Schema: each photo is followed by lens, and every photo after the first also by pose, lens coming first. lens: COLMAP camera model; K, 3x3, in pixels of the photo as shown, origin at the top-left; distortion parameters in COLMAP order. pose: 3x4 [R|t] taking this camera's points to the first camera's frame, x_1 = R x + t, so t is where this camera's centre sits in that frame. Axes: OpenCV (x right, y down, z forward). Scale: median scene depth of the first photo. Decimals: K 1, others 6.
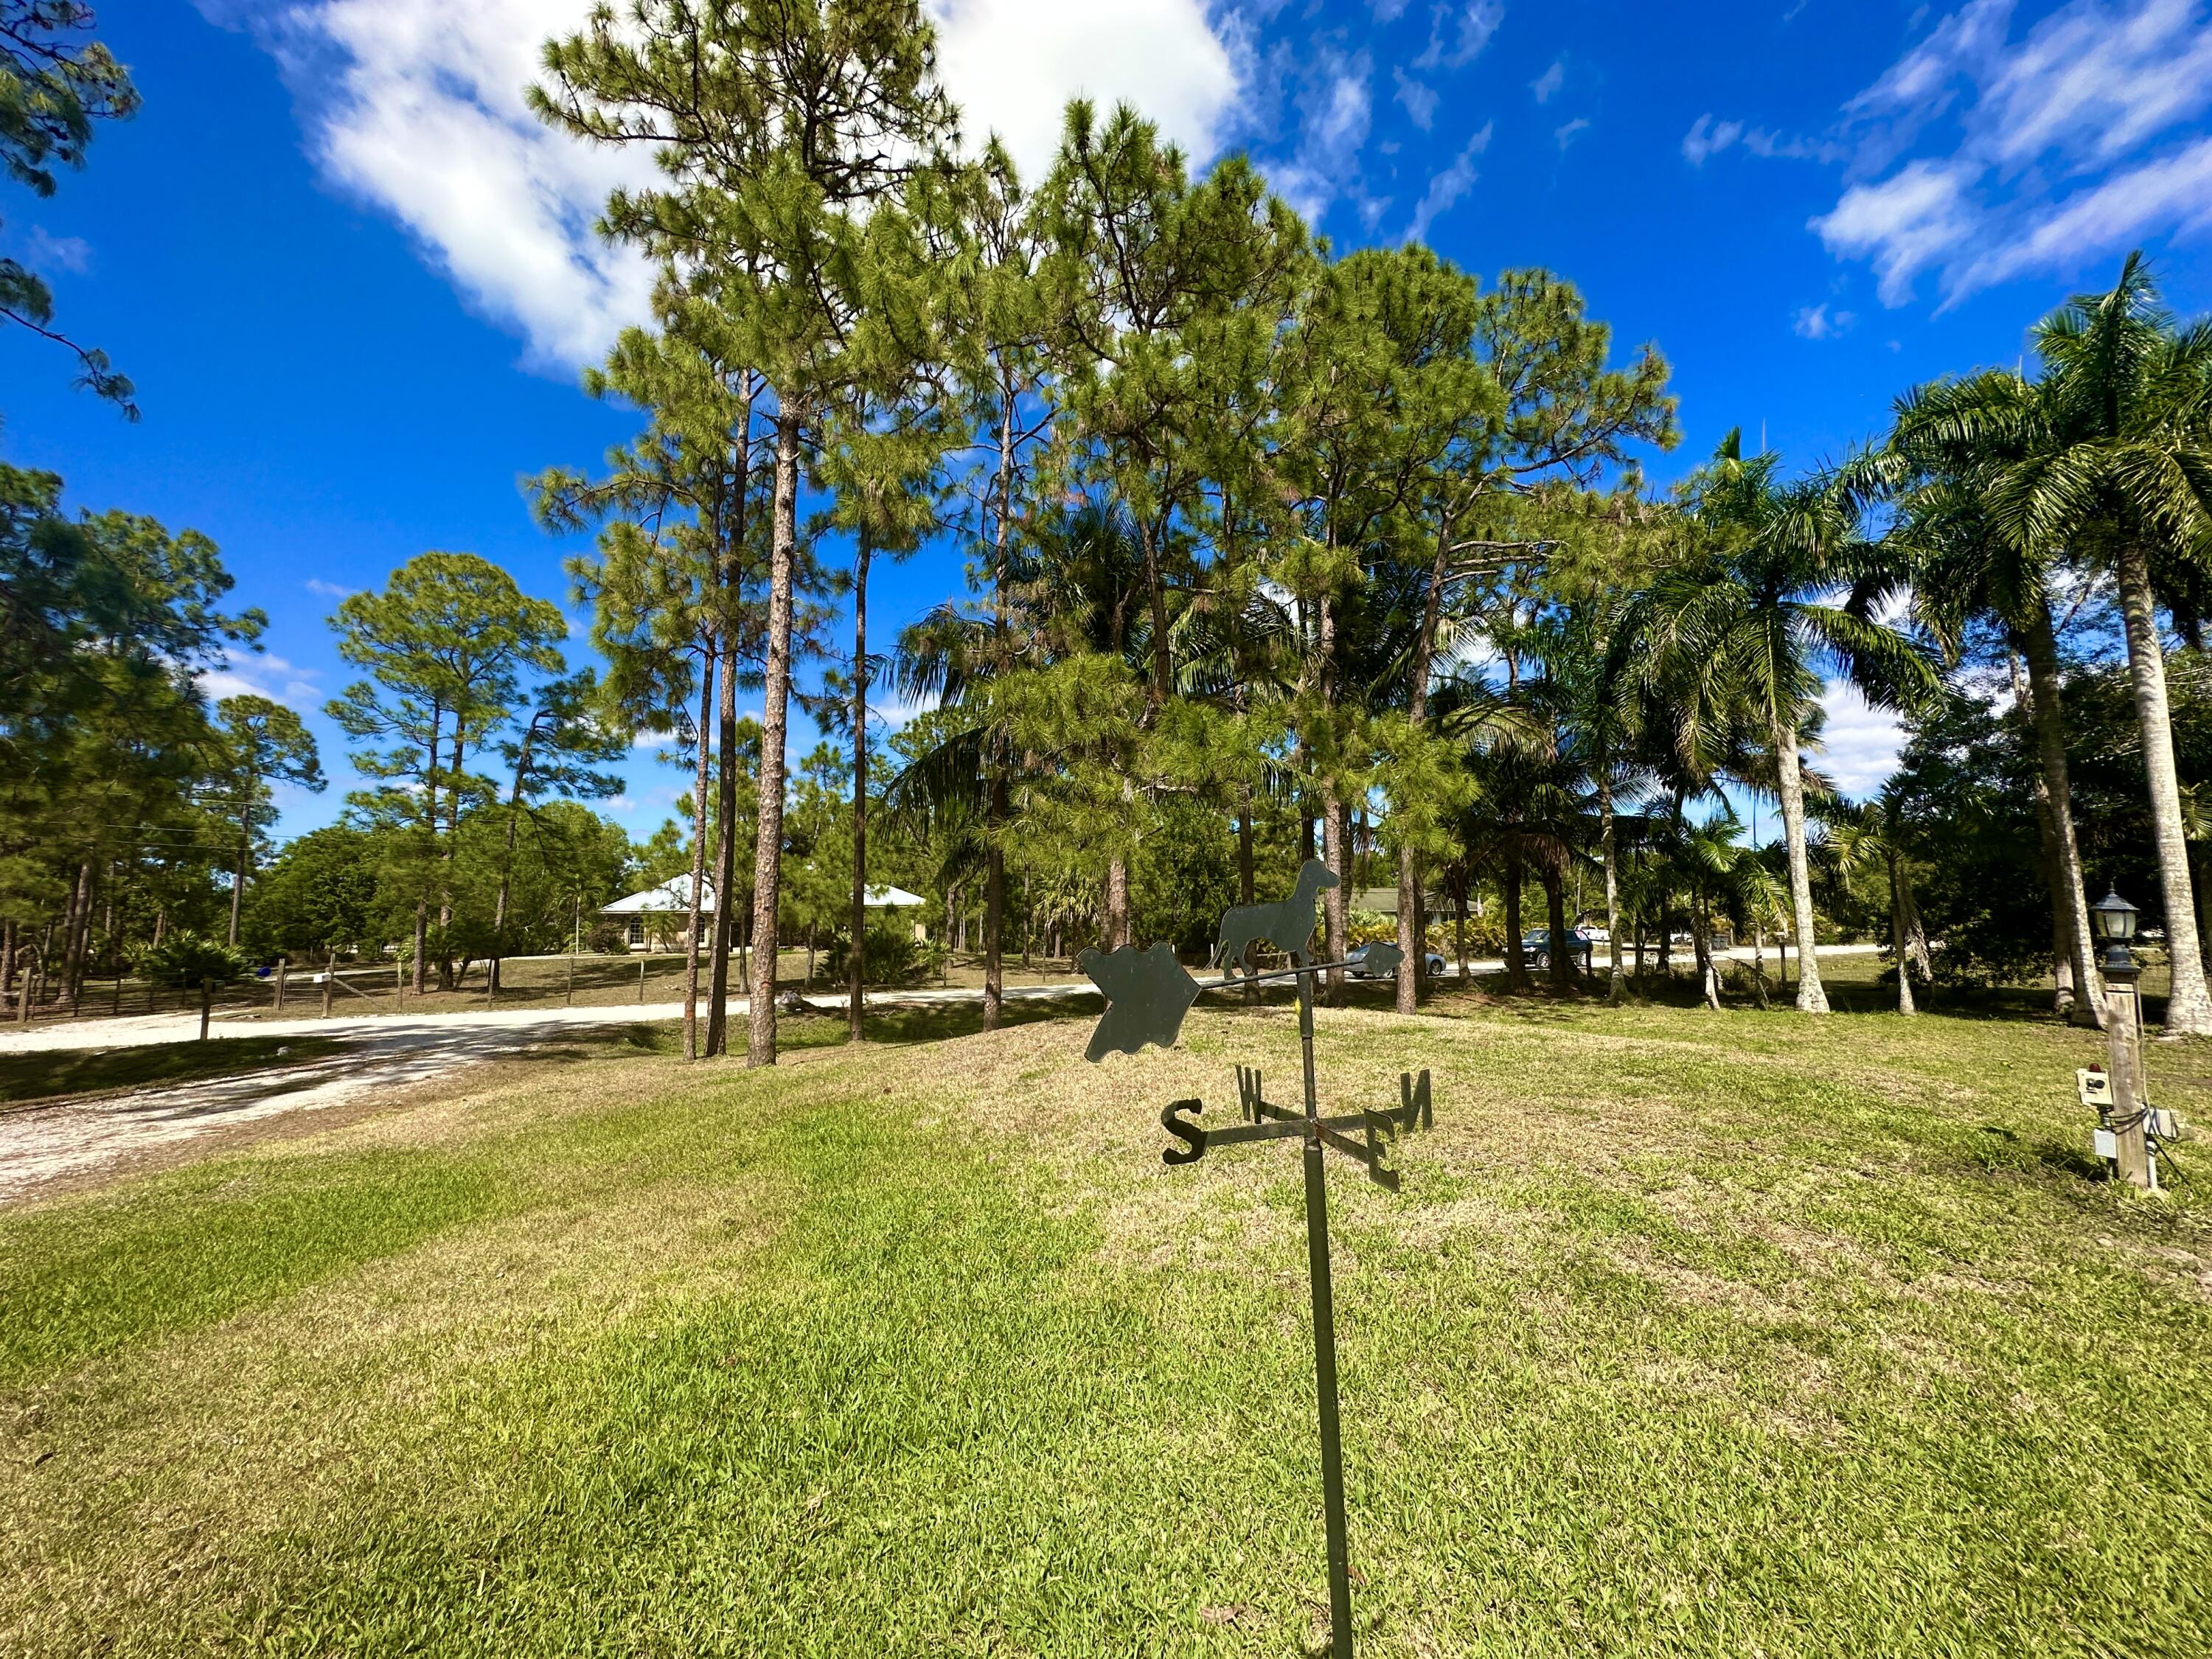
lens RADIAL K [[886.1, 0, 1104.0], [0, 886.1, 834.3], [0, 0, 1]] dist [-0.001857, 0.000989]
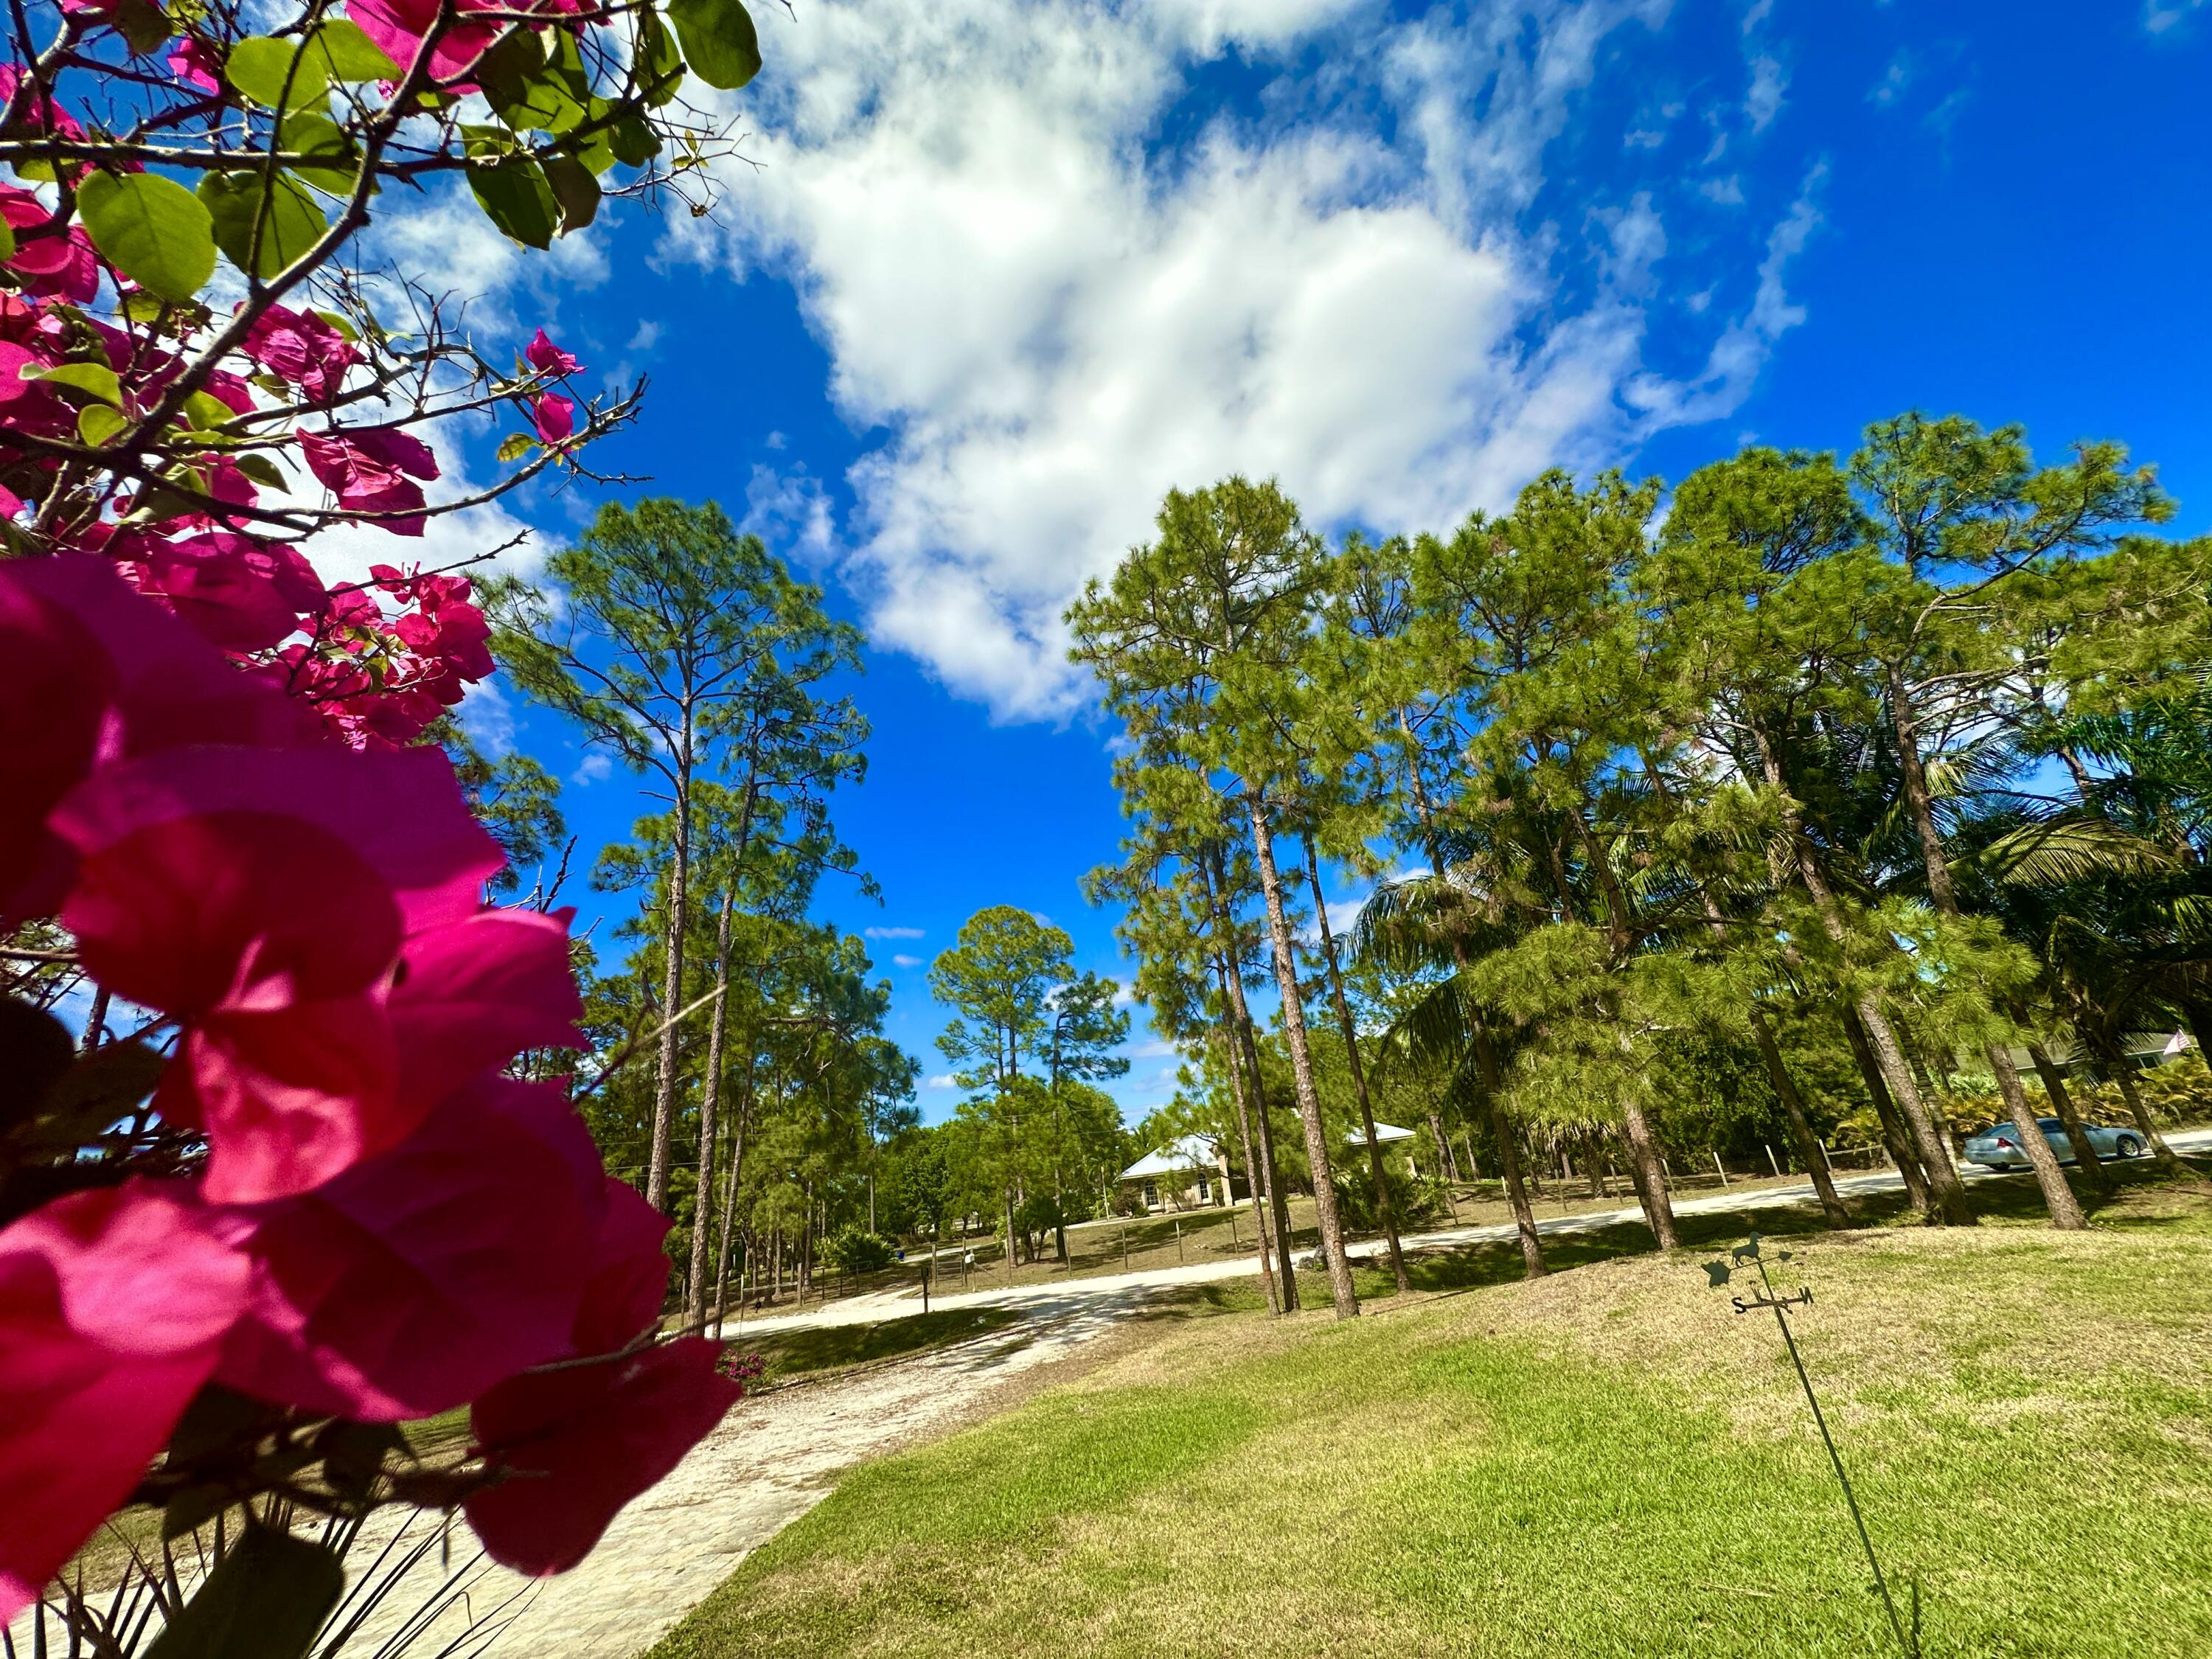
lens RADIAL K [[888.5, 0, 1105.4], [0, 888.5, 832.6], [0, 0, 1]] dist [-0.001901, 0.000234]
pose [[0.873680, -0.261064, -0.410523, -0.005887], [0.152612, 0.948303, -0.278263, -0.028209], [0.461944, 0.180462, 0.868355, -0.116023]]
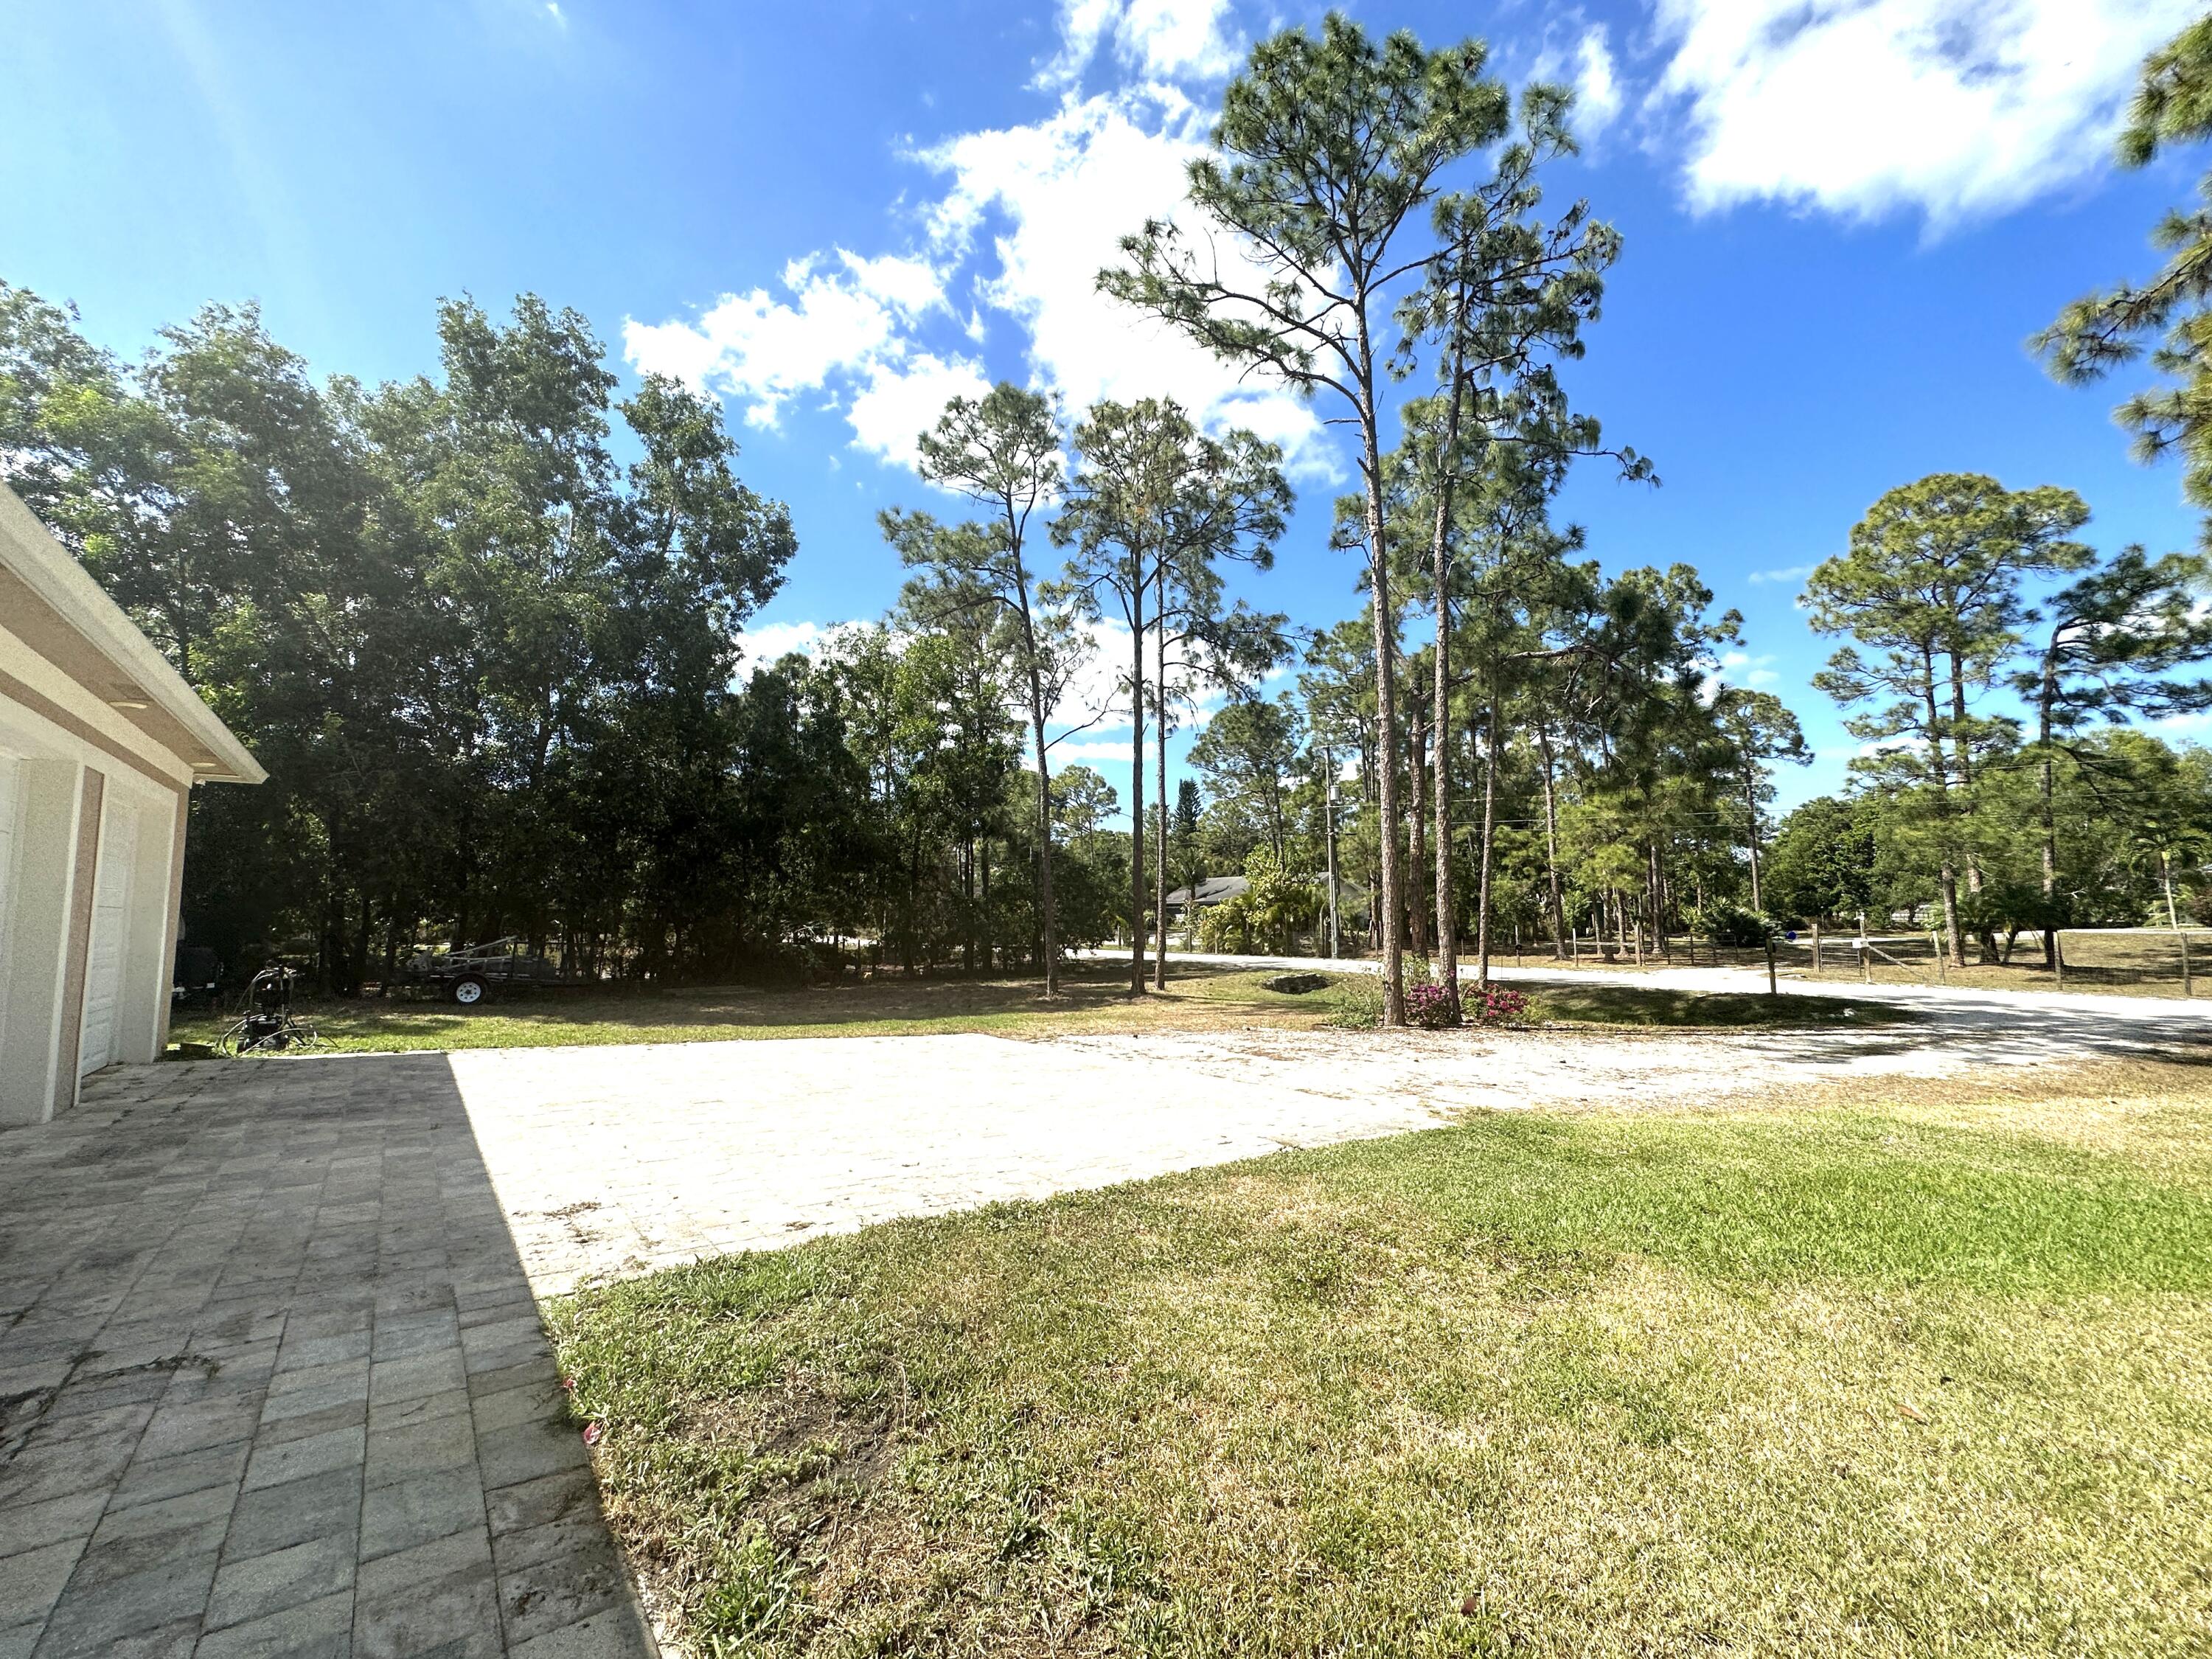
lens RADIAL K [[883.3, 0, 1102.2], [0, 883.3, 823.4], [0, 0, 1]] dist [-0.003931, 0.000014]
pose [[0.169118, -0.085824, -0.981852, -0.021830], [0.109298, 0.991690, -0.067858, -0.000321], [0.979517, -0.095839, 0.177093, -0.010140]]
